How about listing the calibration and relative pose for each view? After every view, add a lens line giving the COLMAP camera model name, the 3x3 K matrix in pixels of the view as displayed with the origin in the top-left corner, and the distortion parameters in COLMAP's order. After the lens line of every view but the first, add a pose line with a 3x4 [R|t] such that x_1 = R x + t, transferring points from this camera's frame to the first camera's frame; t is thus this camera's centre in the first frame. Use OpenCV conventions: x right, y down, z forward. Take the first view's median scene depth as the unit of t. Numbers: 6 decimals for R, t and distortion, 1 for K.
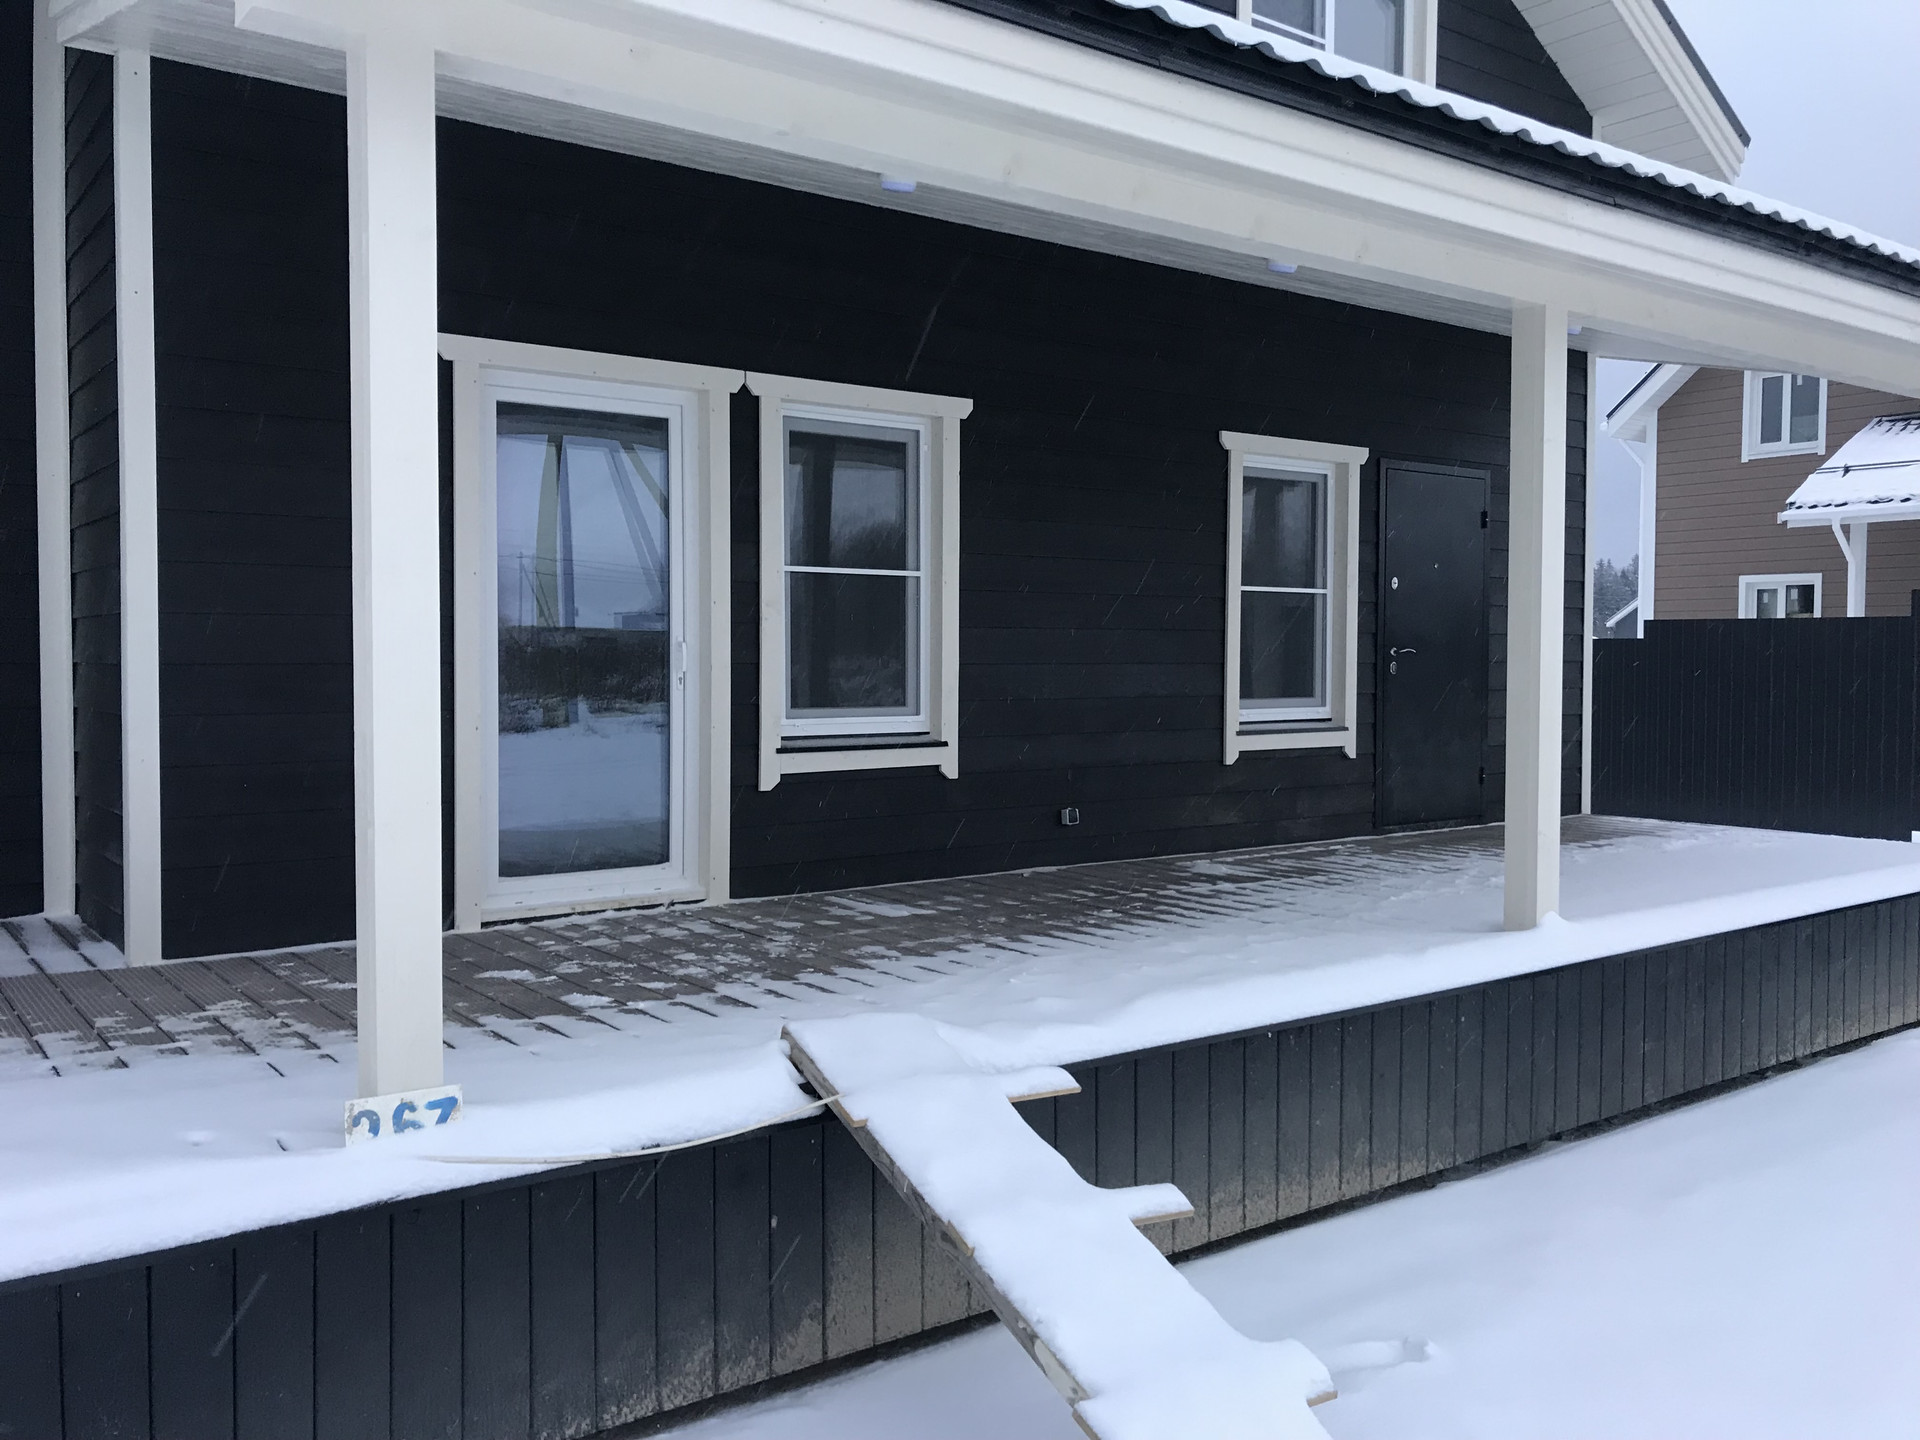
lens RADIAL K [[1569.7, 0, 960.0], [0, 1569.7, 720.0], [0, 0, 1]] dist [0.127564, -0.318031]
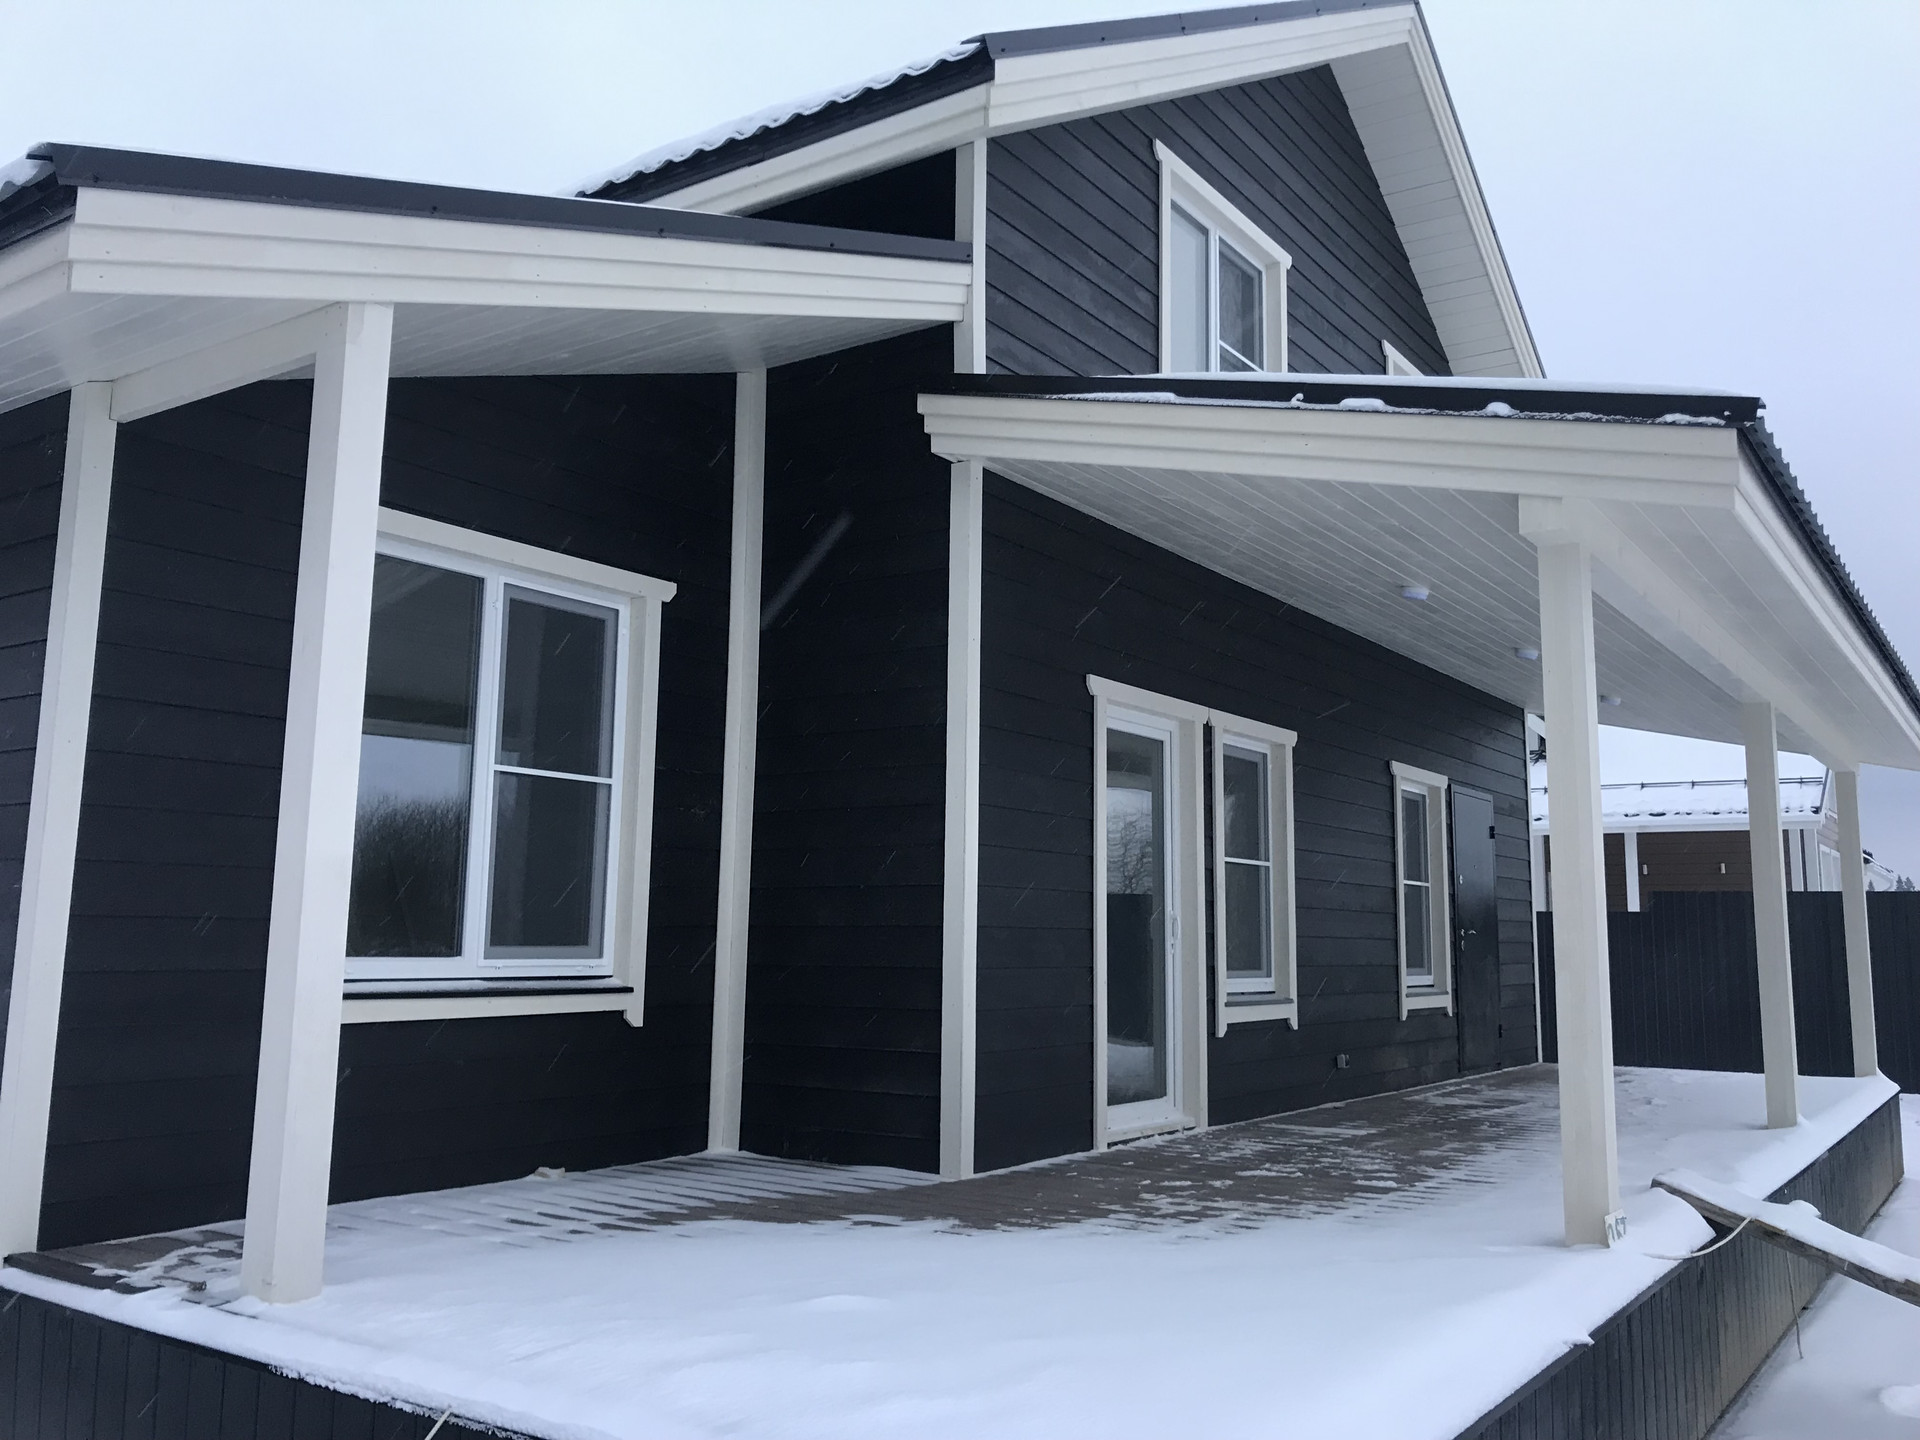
lens RADIAL K [[1590.5, 0, 960.0], [0, 1590.5, 720.0], [0, 0, 1]] dist [0.012223, 0.002483]
pose [[0.948186, 0.053810, 0.313125, -0.608386], [0.002150, 0.984444, -0.175685, 0.015599], [-0.317708, 0.167255, 0.933321, -0.128795]]
